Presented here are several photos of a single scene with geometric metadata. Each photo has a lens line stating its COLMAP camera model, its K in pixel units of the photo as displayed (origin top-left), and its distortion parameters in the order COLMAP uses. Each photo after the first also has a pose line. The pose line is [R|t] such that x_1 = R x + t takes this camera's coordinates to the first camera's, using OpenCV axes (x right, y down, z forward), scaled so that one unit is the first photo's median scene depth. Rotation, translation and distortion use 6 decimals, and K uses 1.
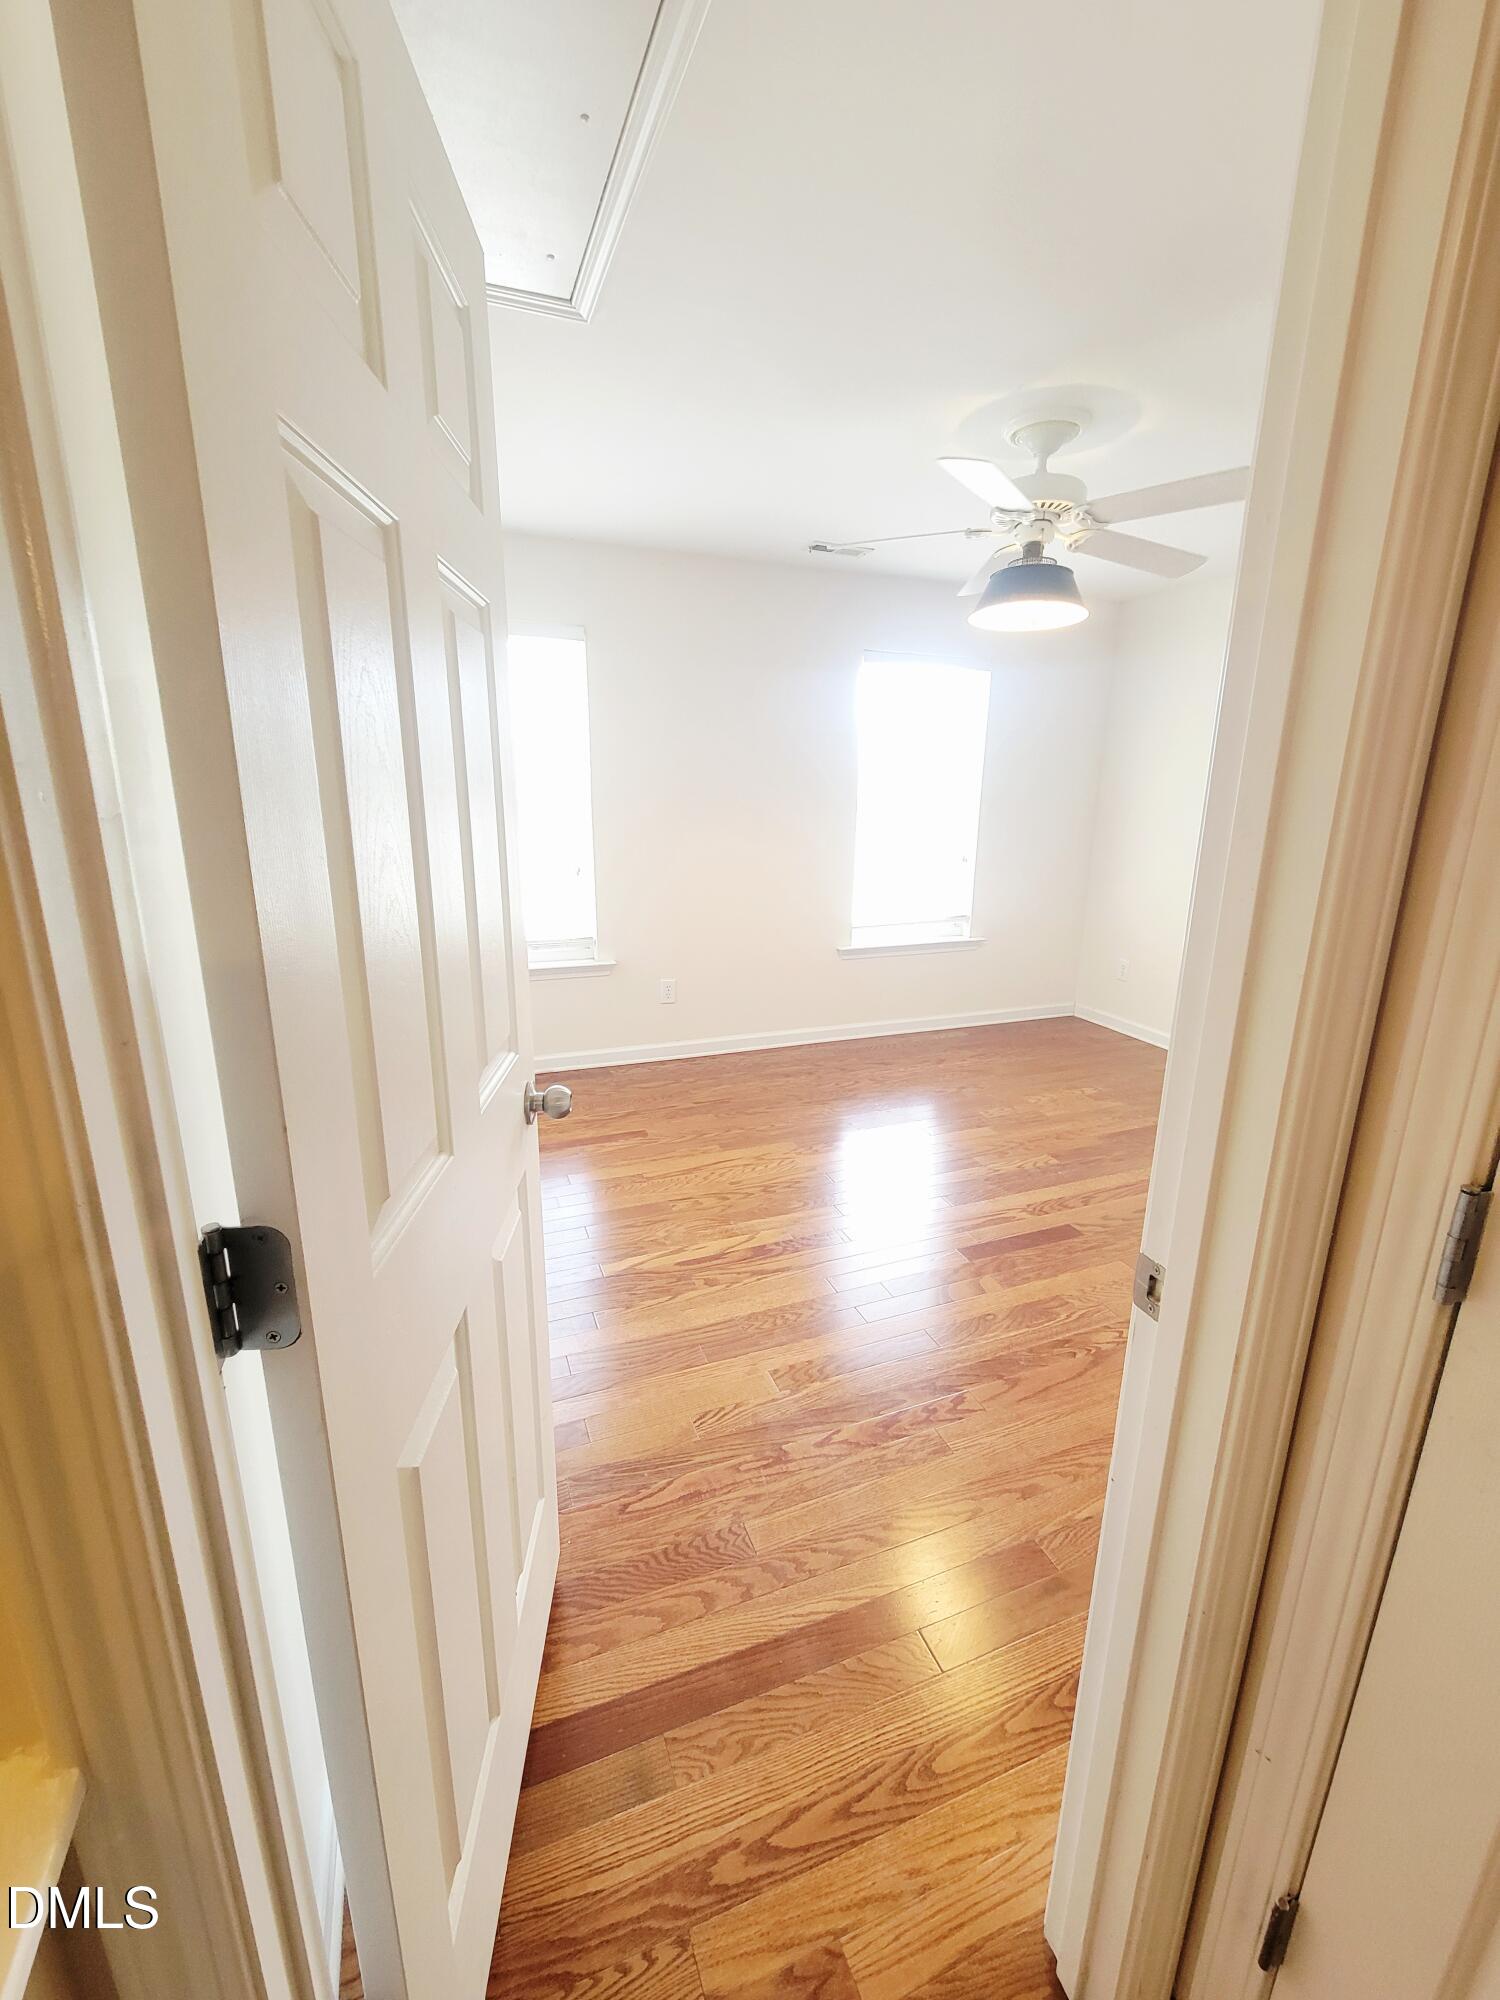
lens RADIAL K [[814.4, 0, 747.2], [0, 814.4, 987.0], [0, 0, 1]] dist [0.006098, -0.005351]
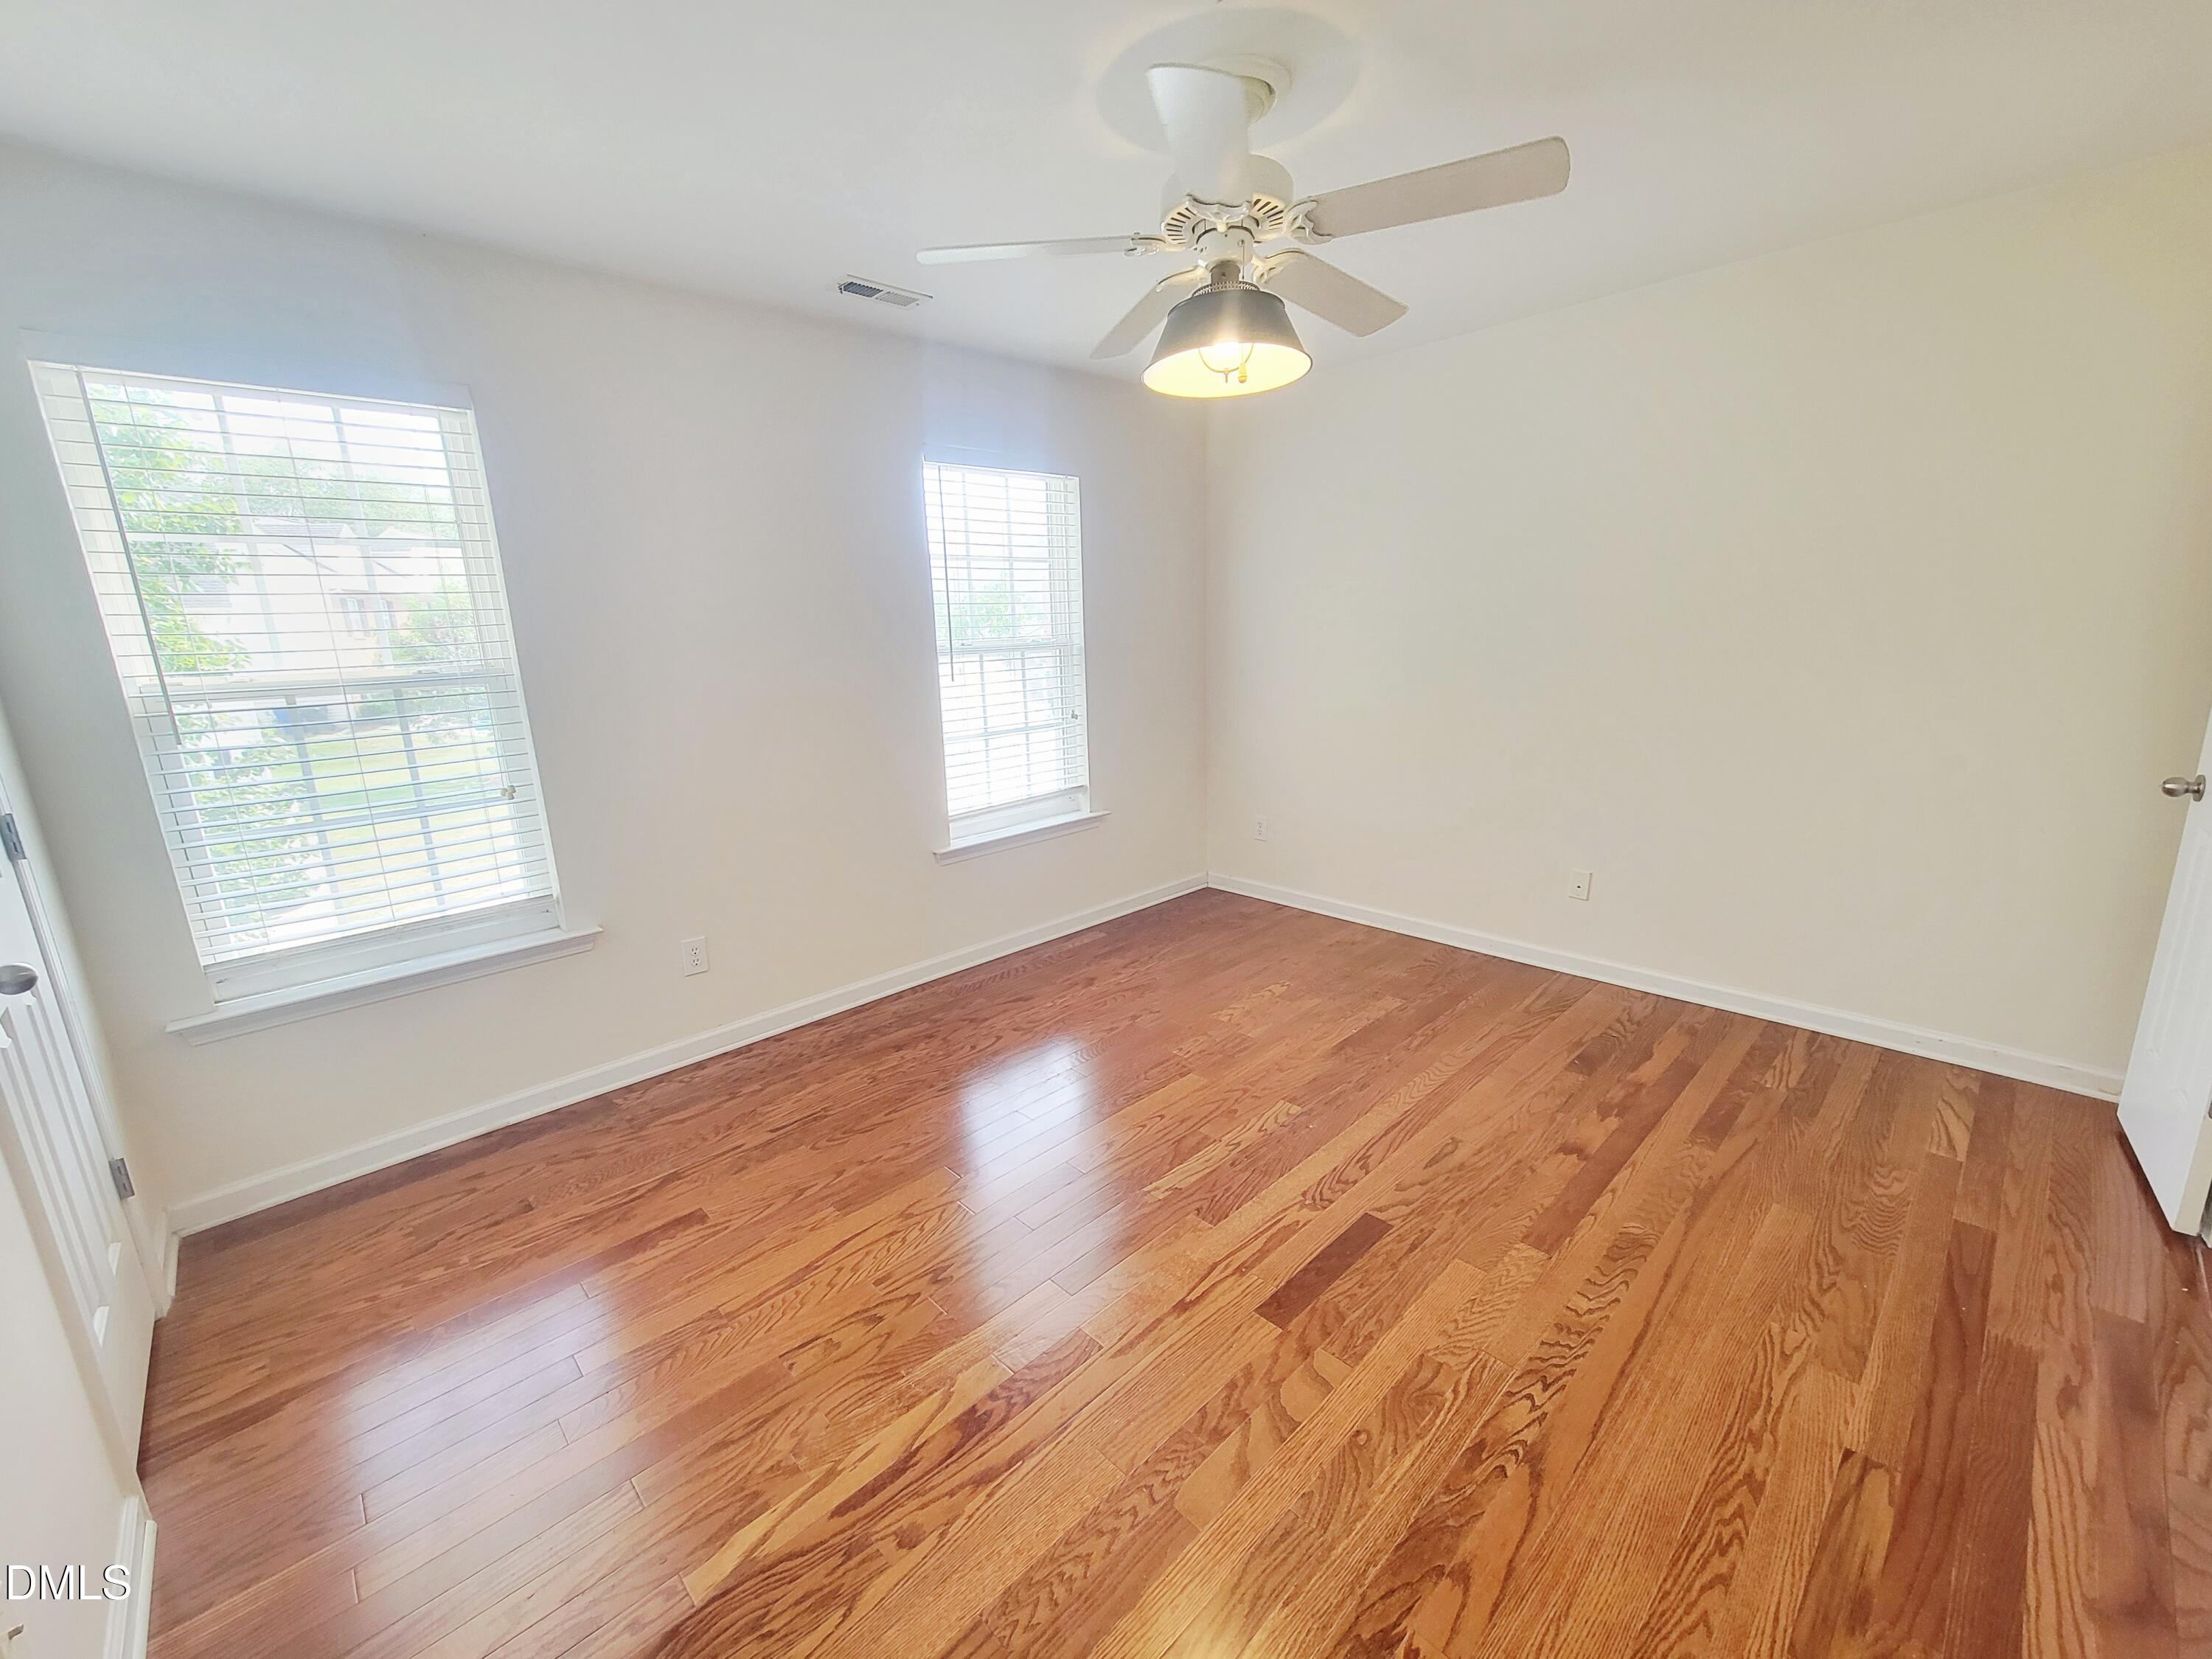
lens RADIAL K [[900.7, 0, 1085.9], [0, 900.7, 827.0], [0, 0, 1]] dist [0.006098, -0.005351]
pose [[0.926209, -0.127647, 0.354745, -0.069967], [0.136815, 0.990596, -0.000768, -0.074751], [-0.351311, 0.049246, 0.934963, 0.290244]]
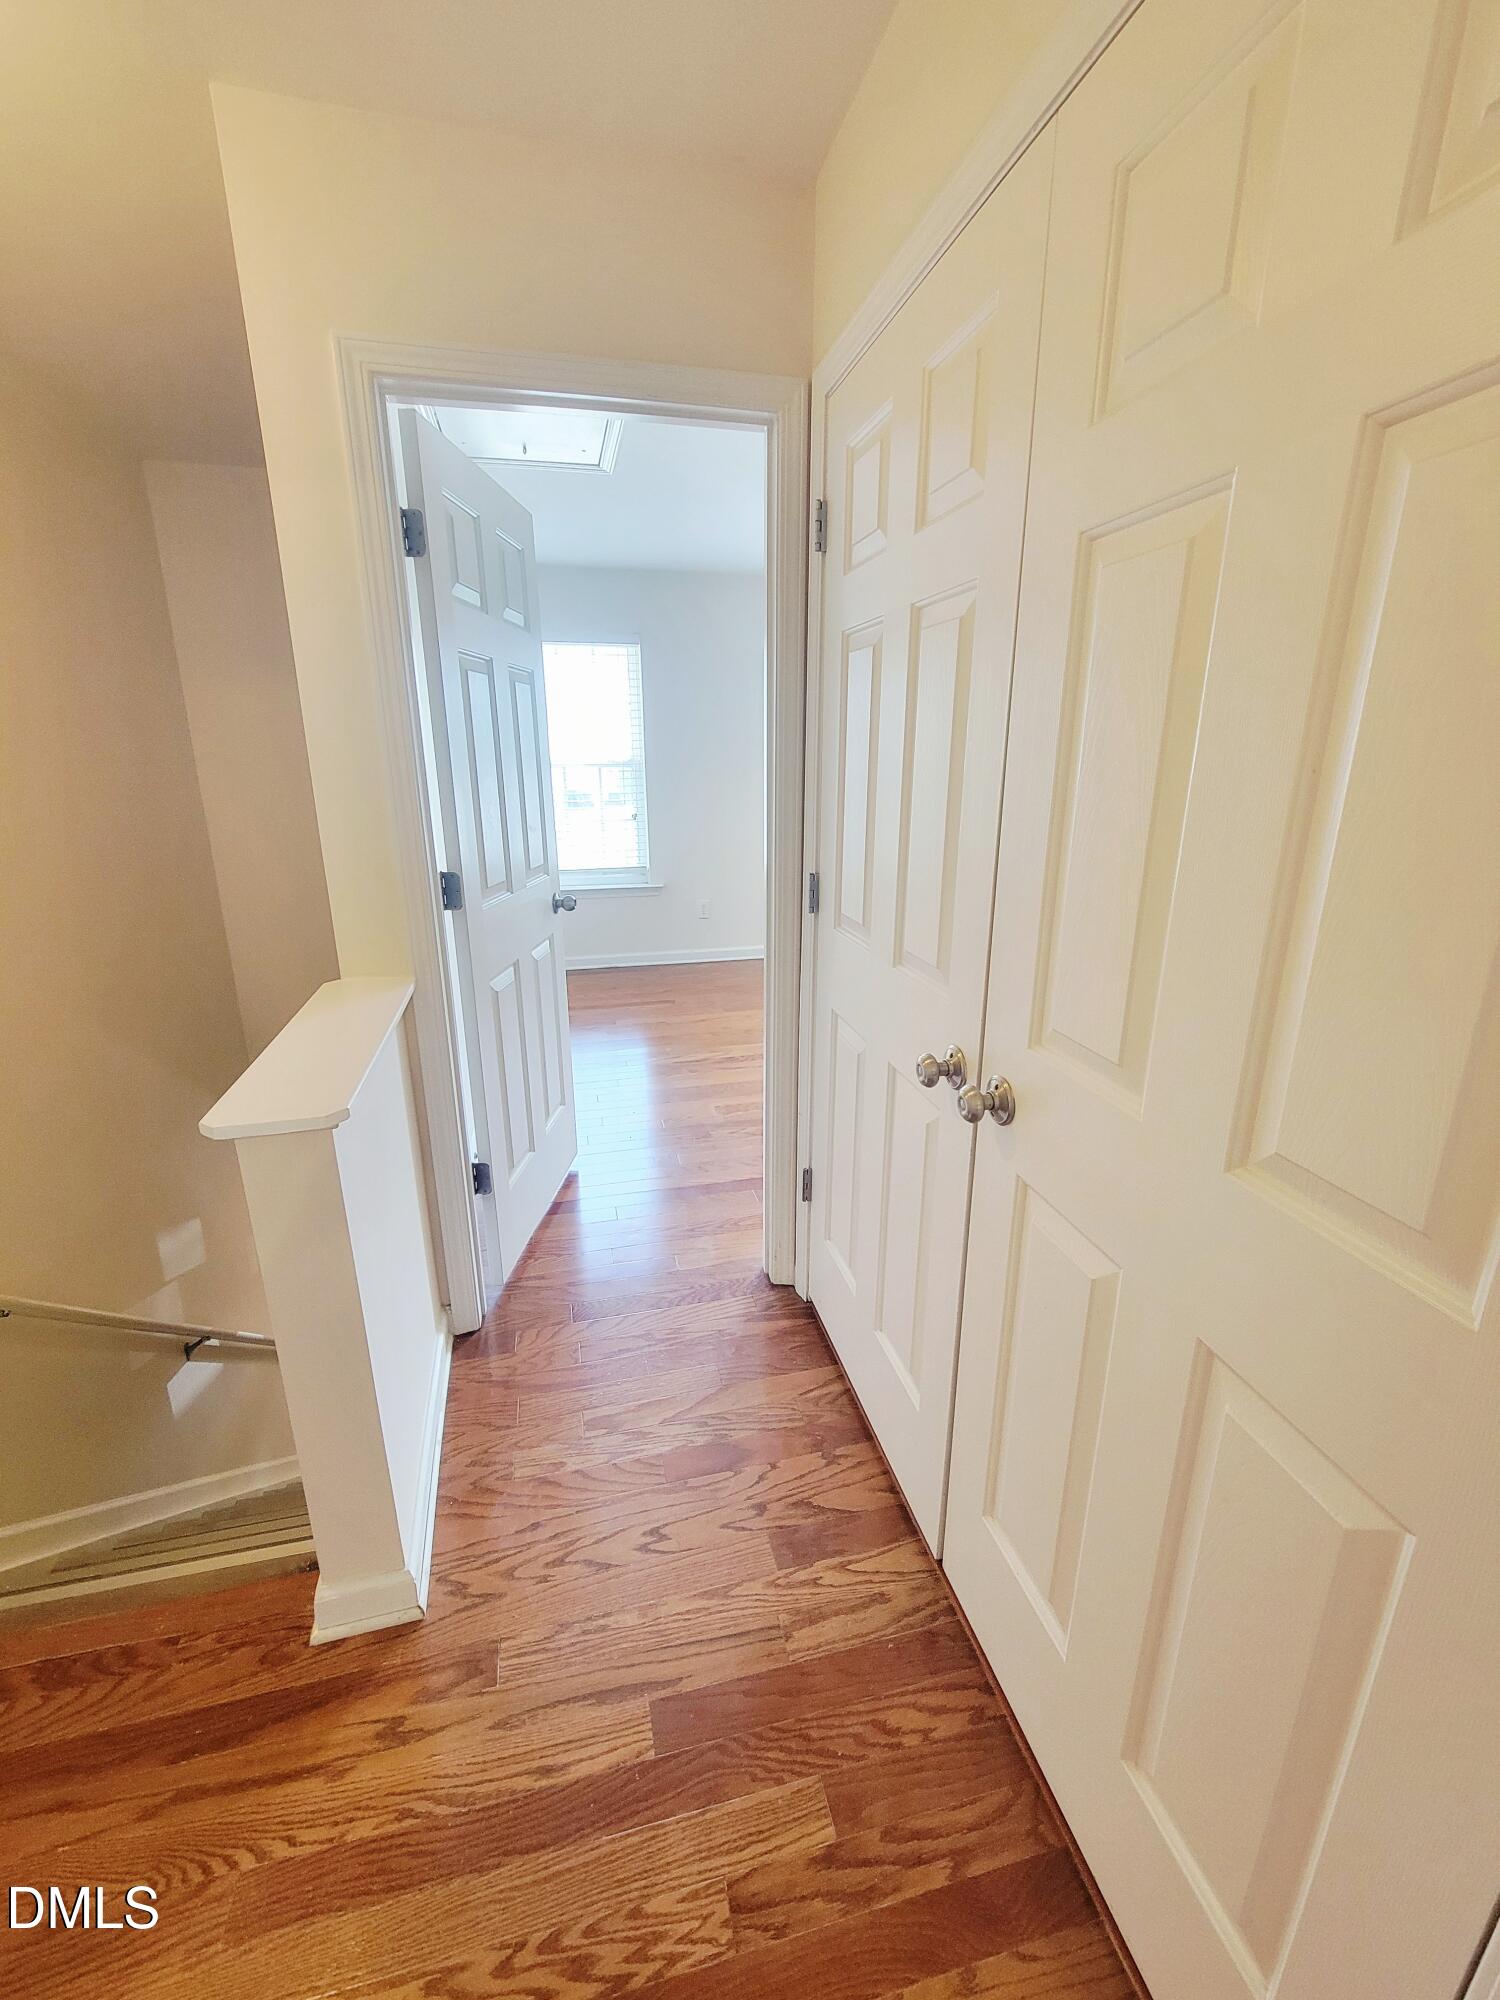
lens RADIAL K [[814.4, 0, 750.8], [0, 814.4, 996.3], [0, 0, 1]] dist [0.006098, -0.005351]
pose [[0.992227, 0.025929, -0.121711, 0.199643], [-0.019988, 0.998560, 0.049777, 0.110204], [0.122826, -0.046958, 0.991317, -0.418253]]
